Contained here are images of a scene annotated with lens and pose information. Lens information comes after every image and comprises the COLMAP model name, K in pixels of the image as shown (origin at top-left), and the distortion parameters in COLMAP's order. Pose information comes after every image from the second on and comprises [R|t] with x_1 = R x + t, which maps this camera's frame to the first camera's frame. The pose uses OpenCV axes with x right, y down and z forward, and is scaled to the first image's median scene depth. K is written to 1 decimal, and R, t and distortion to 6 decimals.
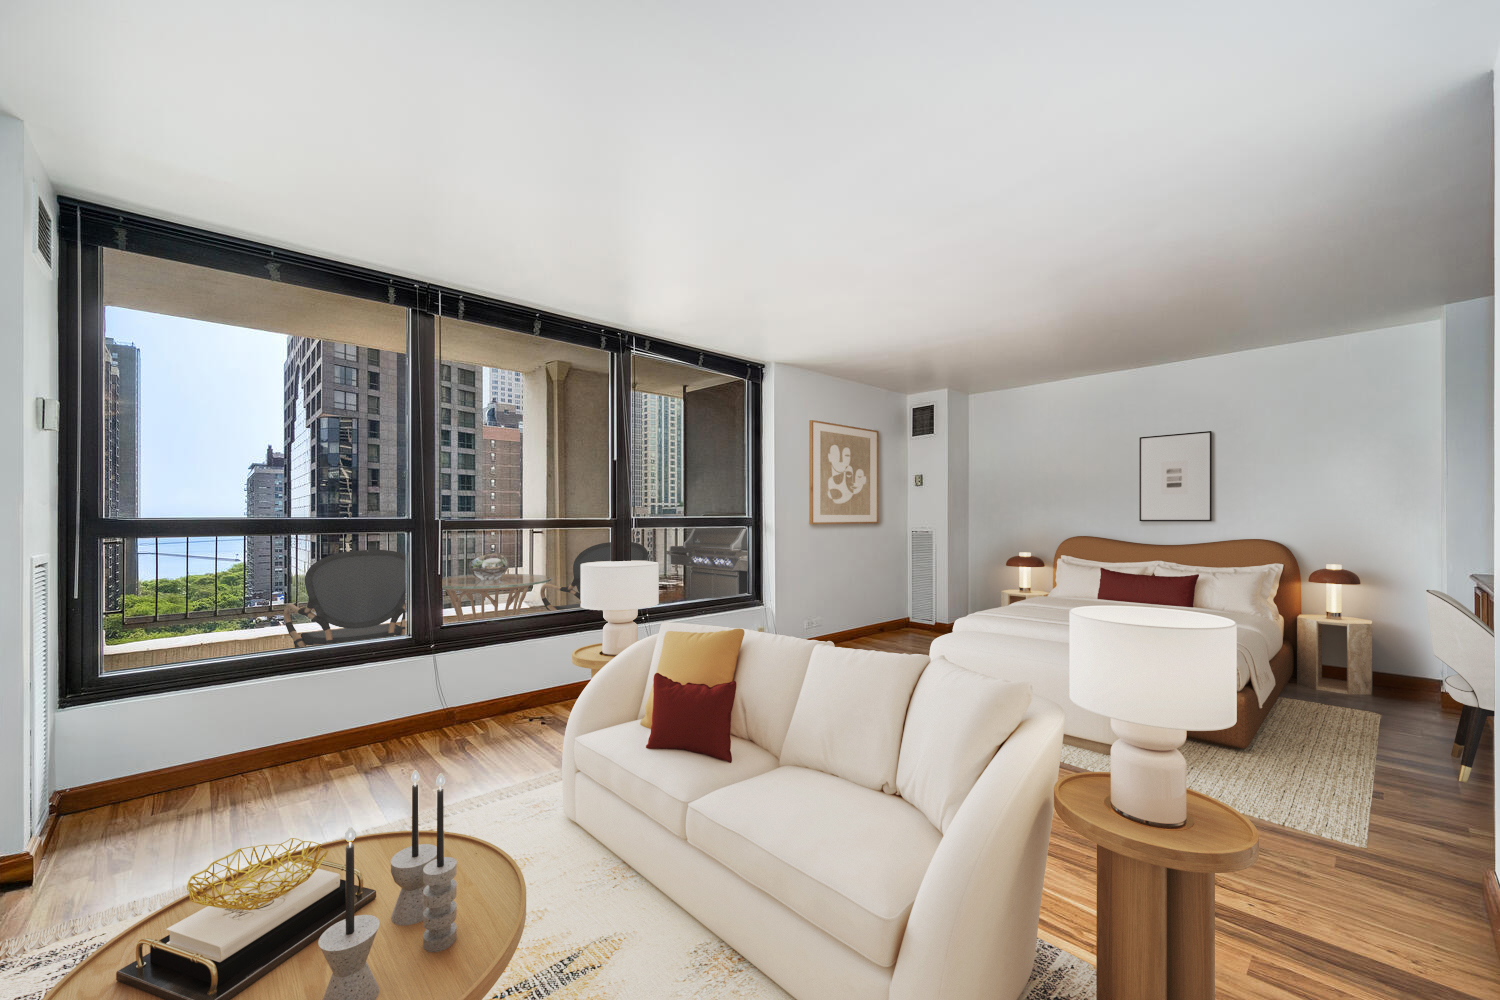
lens RADIAL K [[589.4, 0, 751.0], [0, 589.4, 523.3], [0, 0, 1]] dist [-0.006525, 0.000774]
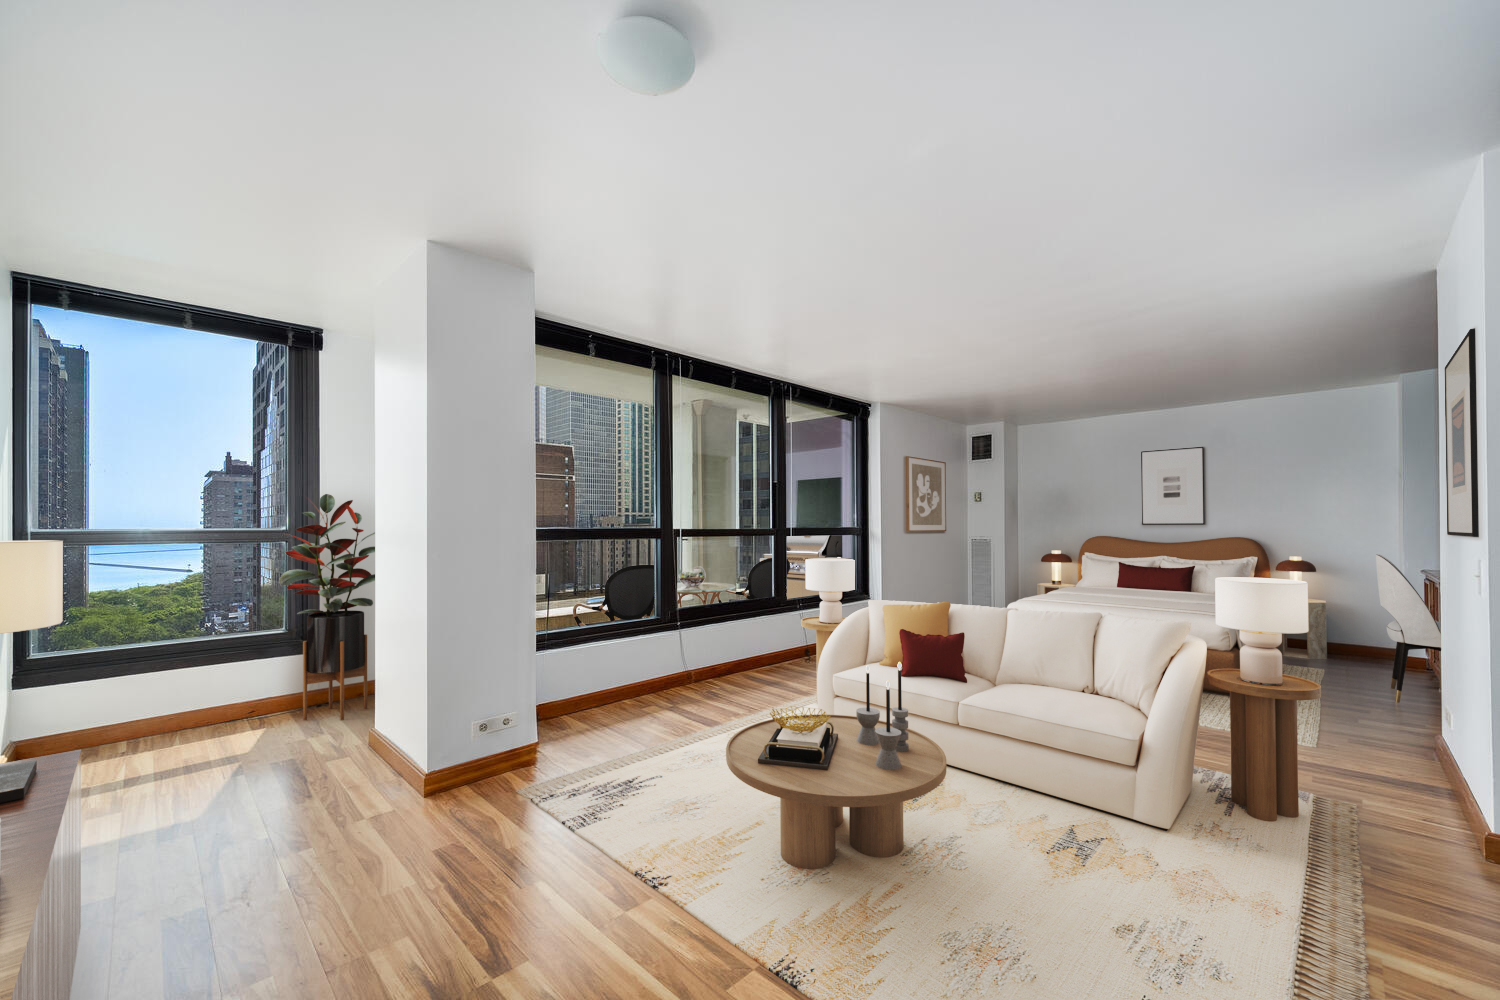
lens RADIAL K [[586.8, 0, 742.9], [0, 586.8, 535.9], [0, 0, 1]] dist [-0.002939, 0.000061]
pose [[0.999495, 0.000287, 0.031771, -0.277468], [-0.000447, 0.999987, 0.005023, 0.000658], [-0.031770, -0.005034, 0.999483, -0.216697]]
